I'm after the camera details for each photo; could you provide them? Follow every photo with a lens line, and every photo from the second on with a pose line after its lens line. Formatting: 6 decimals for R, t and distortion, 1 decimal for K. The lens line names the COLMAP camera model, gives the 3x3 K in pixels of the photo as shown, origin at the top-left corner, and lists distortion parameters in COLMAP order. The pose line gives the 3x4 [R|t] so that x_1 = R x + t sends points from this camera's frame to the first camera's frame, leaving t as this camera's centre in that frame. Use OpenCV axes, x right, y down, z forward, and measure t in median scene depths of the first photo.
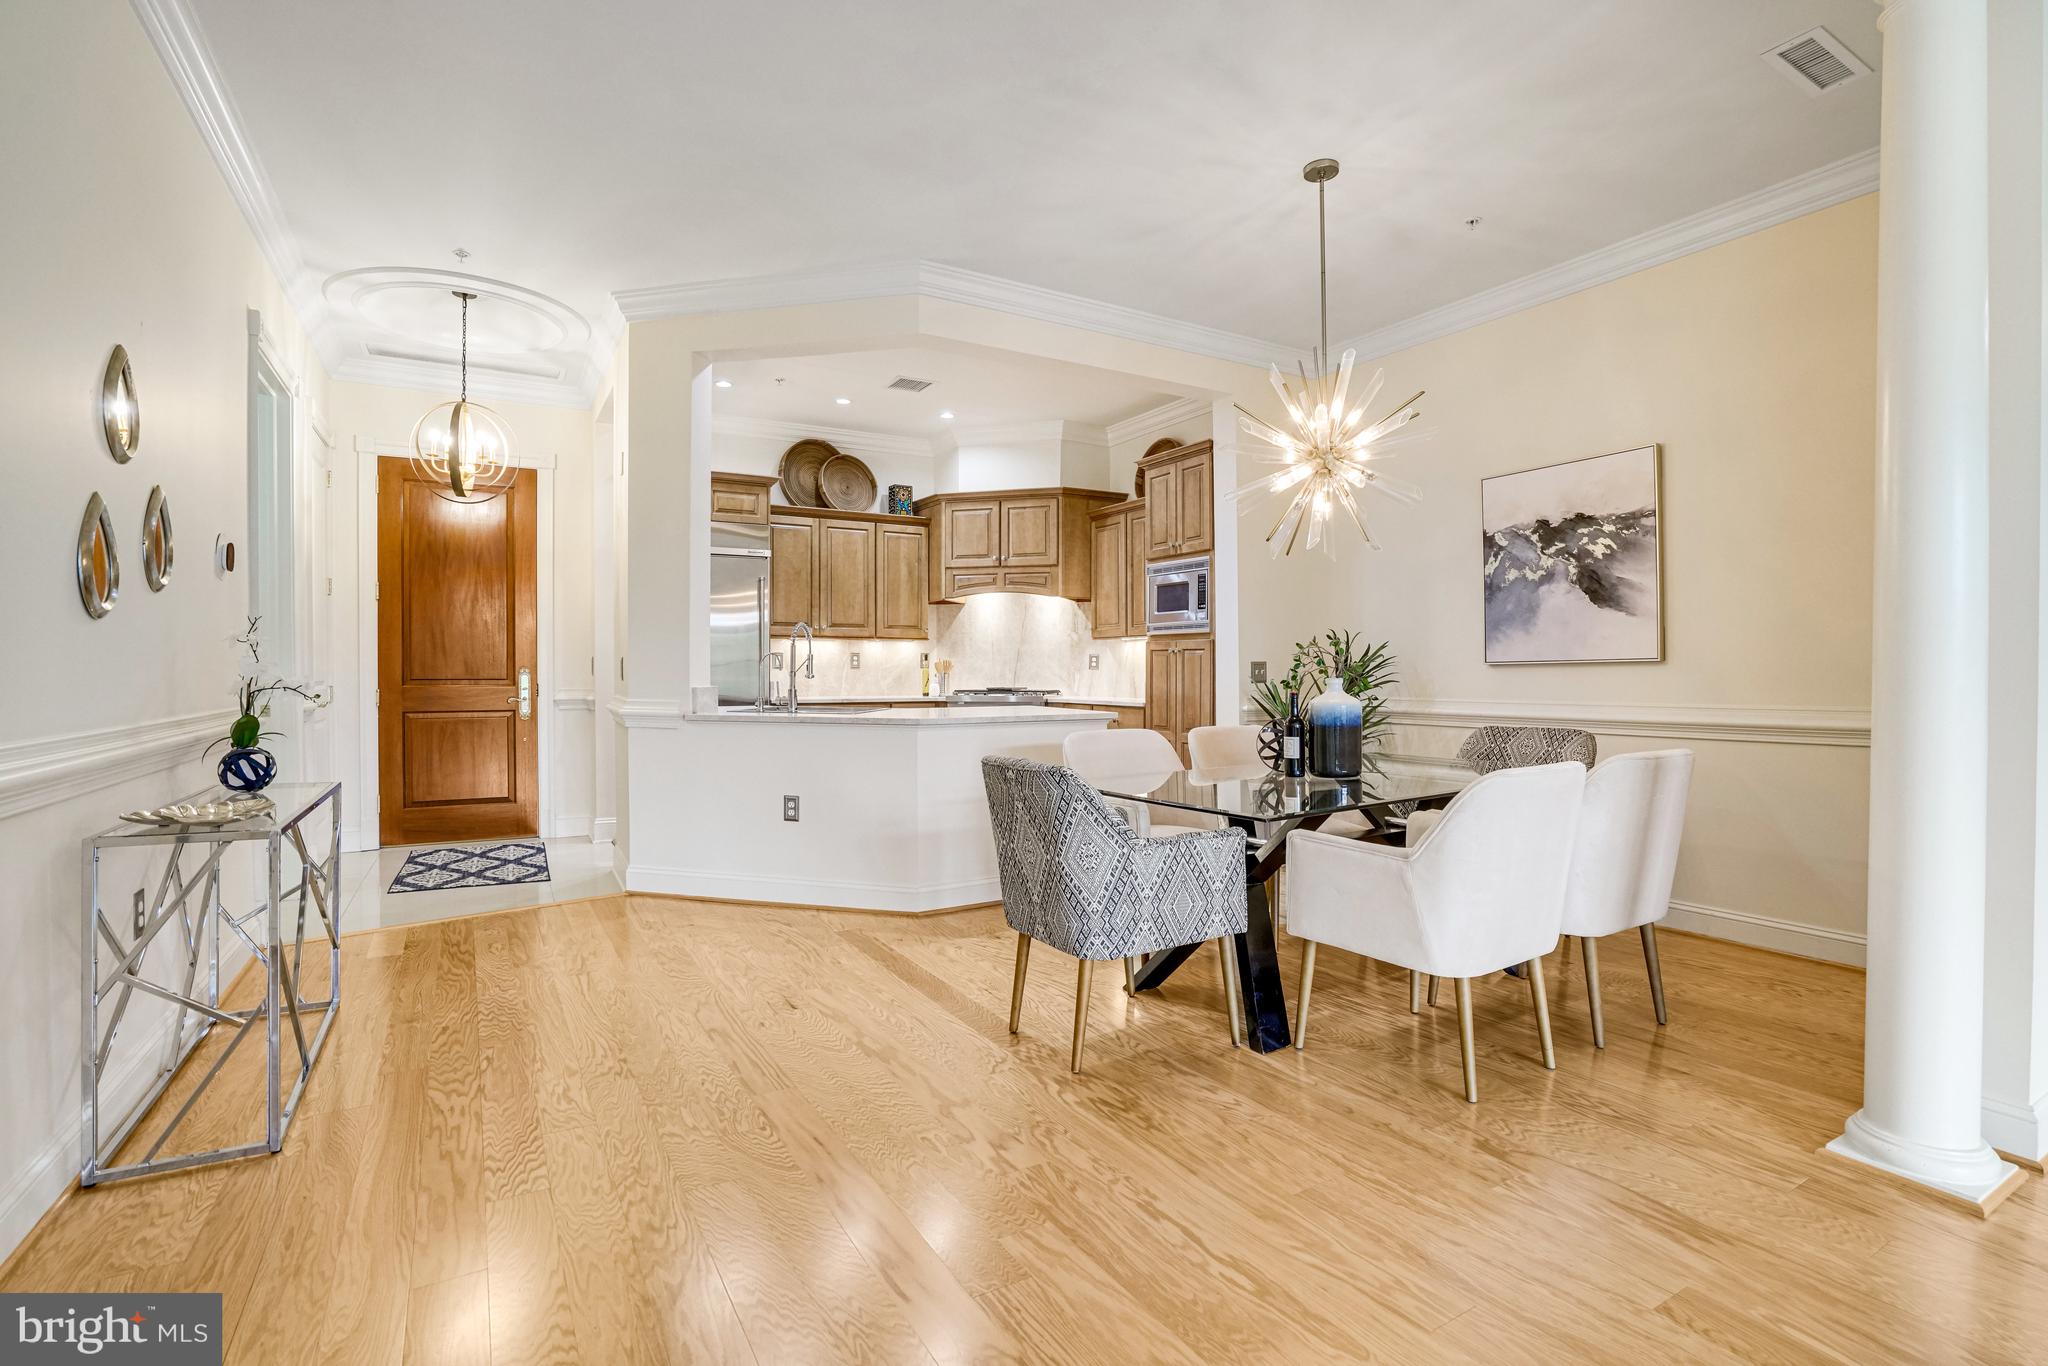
lens RADIAL K [[946.8, 0, 1027.6], [0, 946.8, 674.0], [0, 0, 1]] dist [-0.006011, 0.000415]
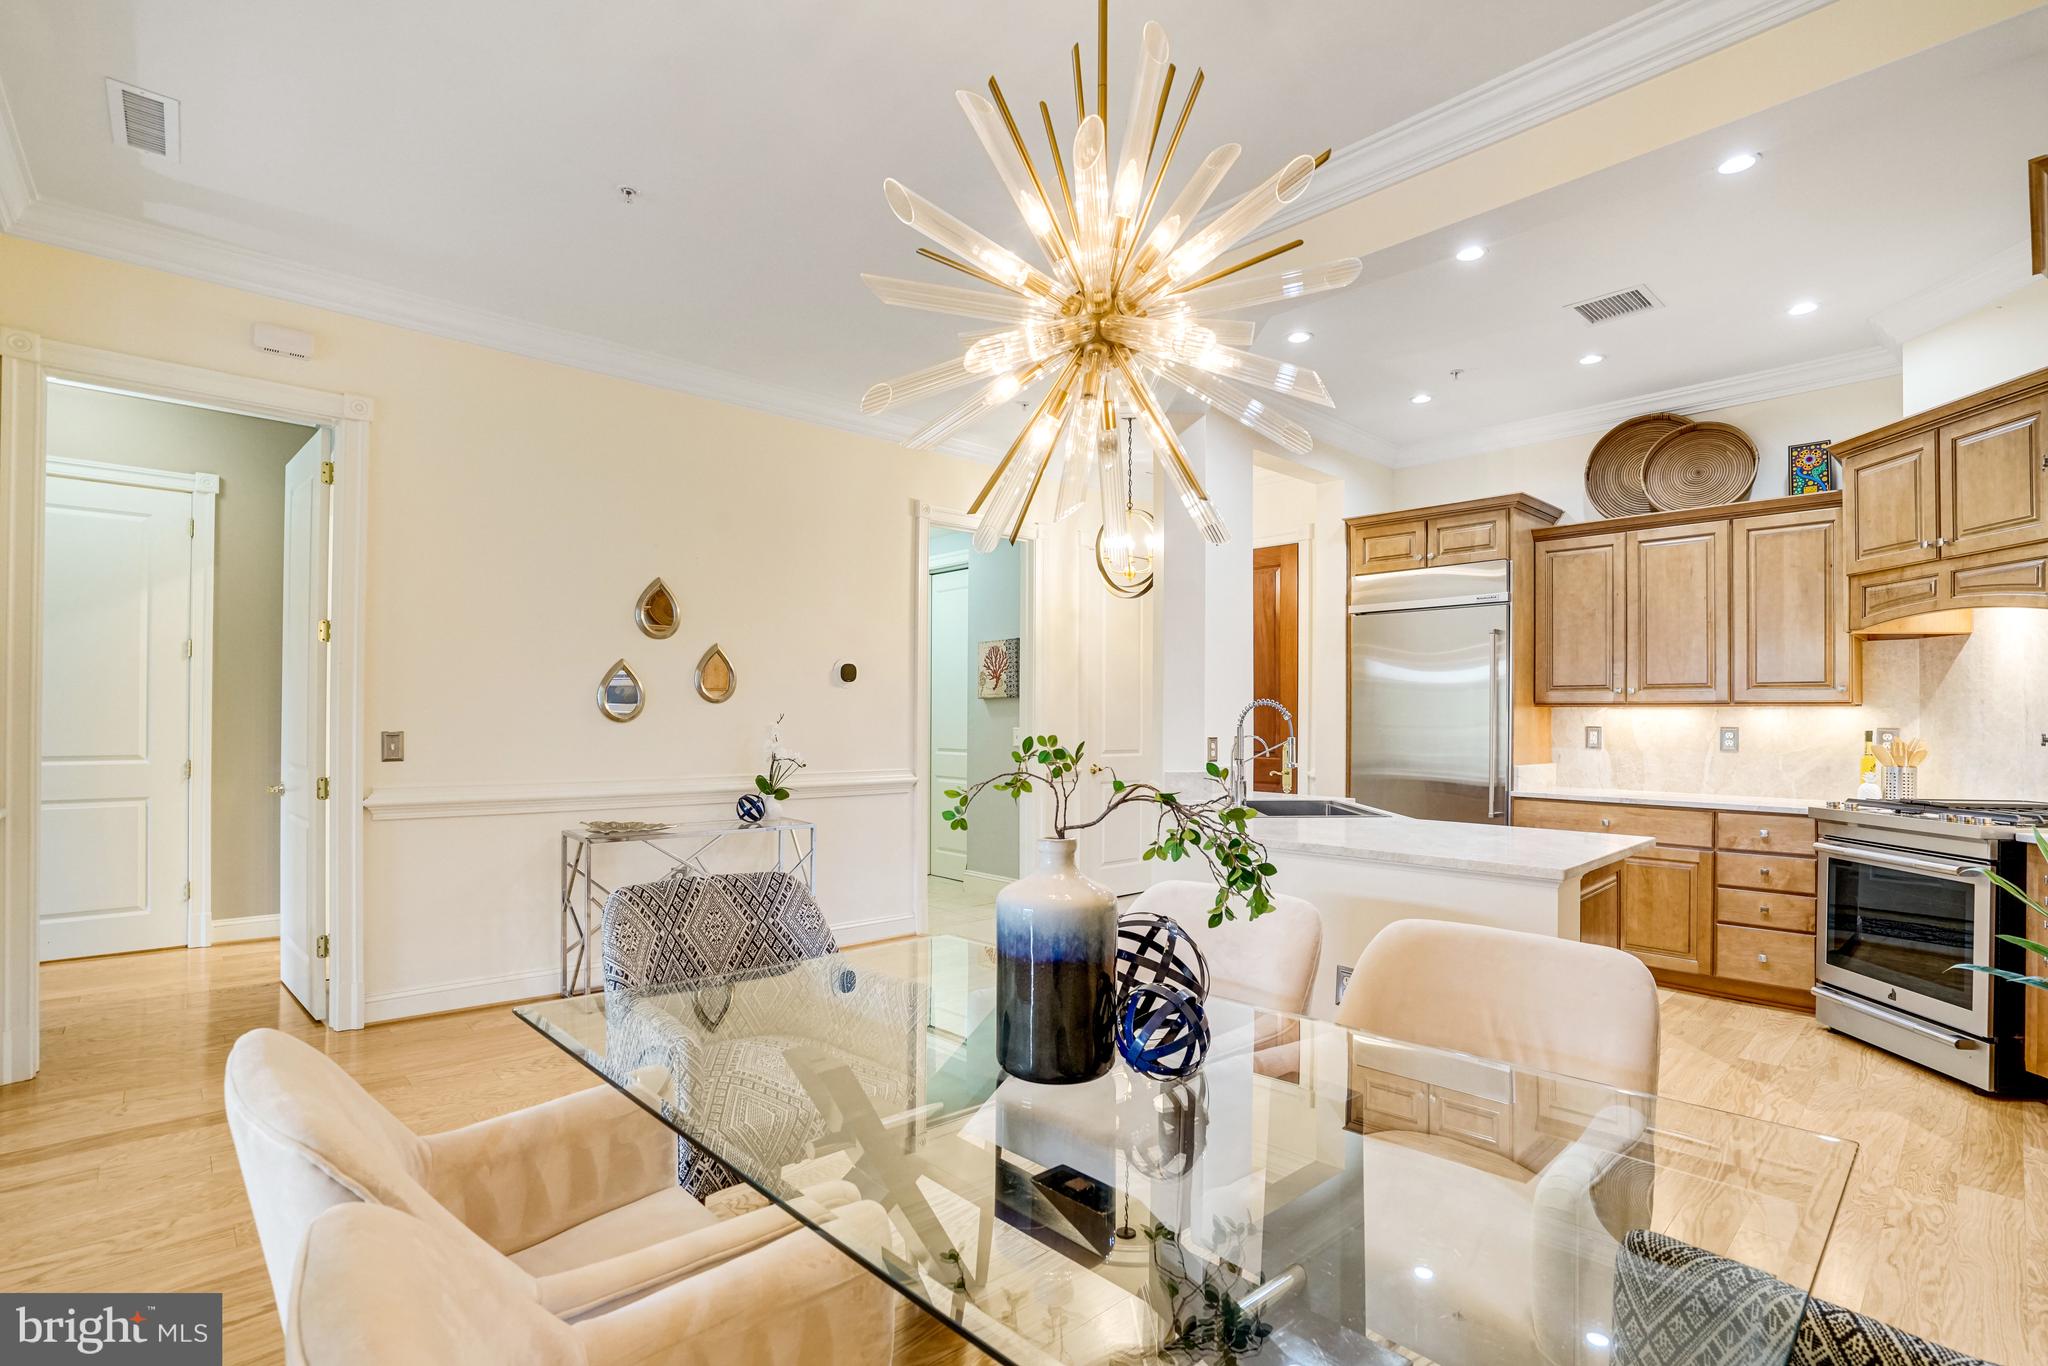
lens RADIAL K [[946.8, 0, 1028.0], [0, 946.8, 697.8], [0, 0, 1]] dist [-0.006011, 0.000415]
pose [[0.244970, -0.016124, -0.969397, 0.331668], [-0.012838, 0.999720, -0.019873, -0.024292], [0.969446, 0.017314, 0.244694, 0.409998]]
